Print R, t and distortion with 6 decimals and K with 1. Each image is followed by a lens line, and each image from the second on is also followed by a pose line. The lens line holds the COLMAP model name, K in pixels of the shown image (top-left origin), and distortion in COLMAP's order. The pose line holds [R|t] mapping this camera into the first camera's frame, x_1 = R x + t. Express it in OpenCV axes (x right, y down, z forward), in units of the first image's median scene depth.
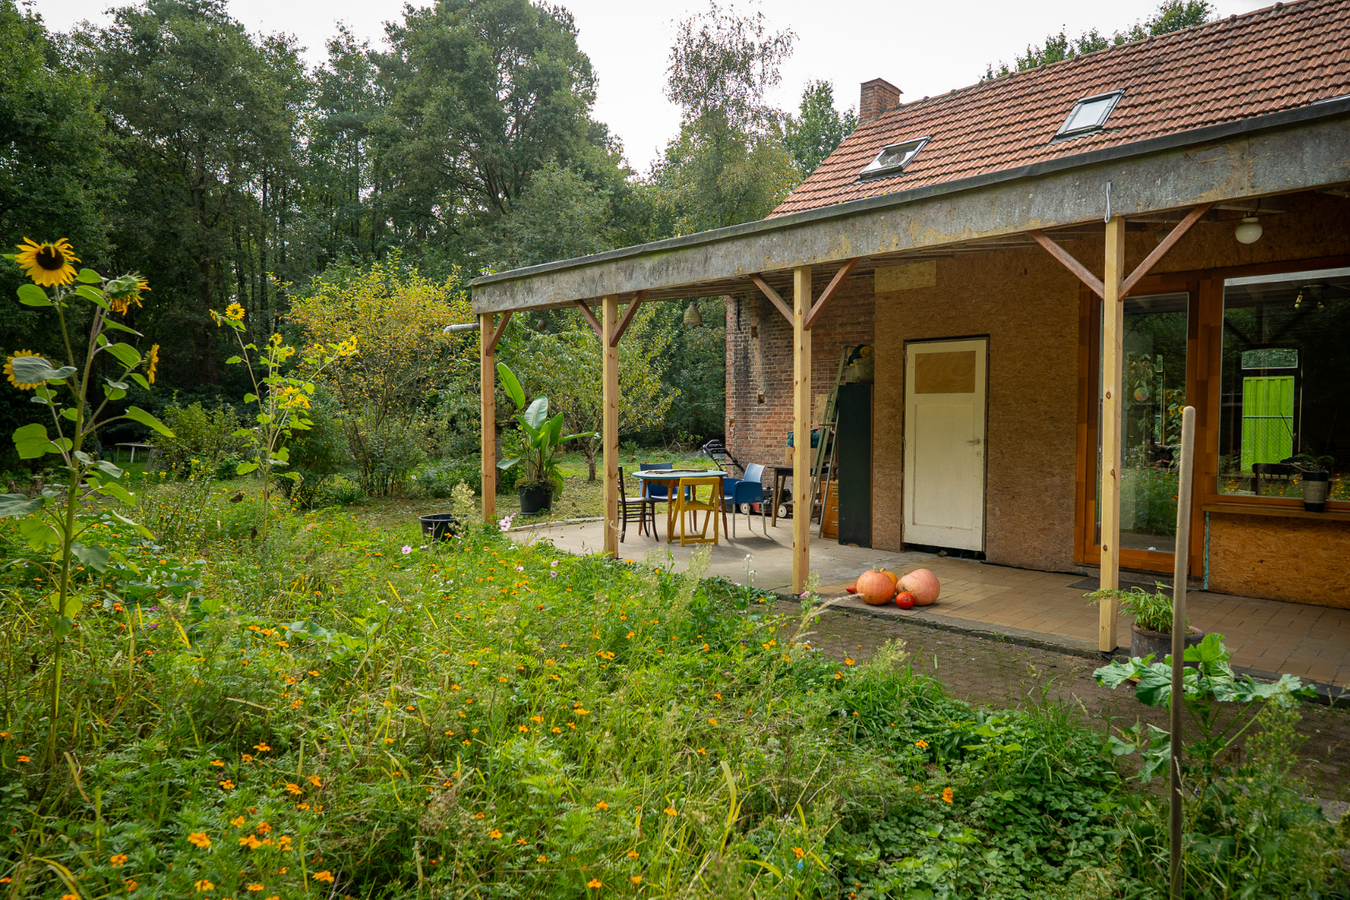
lens RADIAL K [[805.4, 0, 675.0], [0, 805.4, 450.0], [0, 0, 1]] dist [-0.020295, 0.001222]
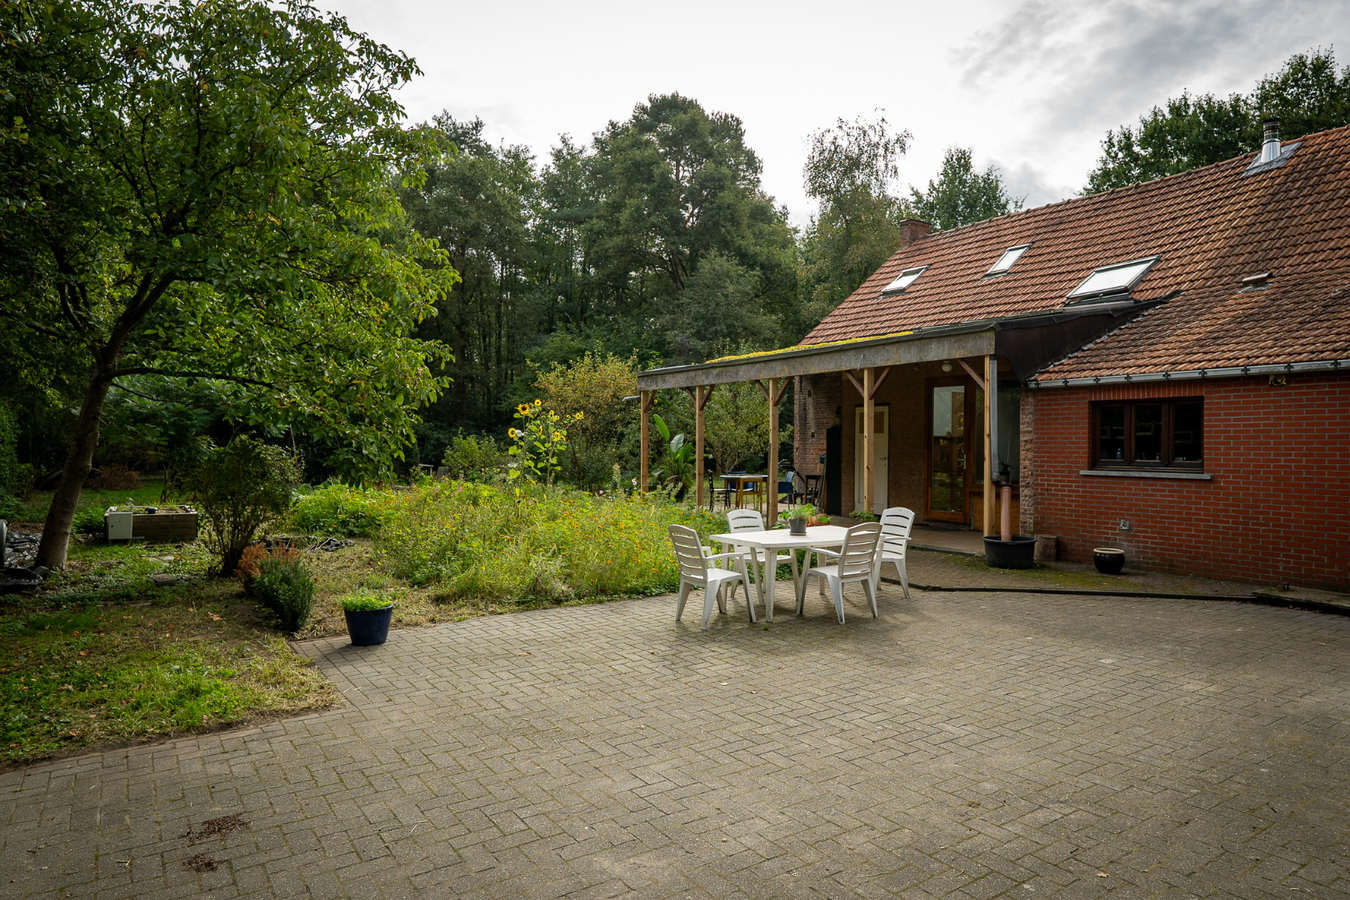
lens RADIAL K [[805.4, 0, 675.0], [0, 805.4, 450.0], [0, 0, 1]] dist [-0.020295, 0.001222]
pose [[0.971711, 0.004431, -0.236133, 0.101182], [-0.013156, 0.999287, -0.035384, 0.012912], [0.235808, 0.037489, 0.971076, -0.292183]]
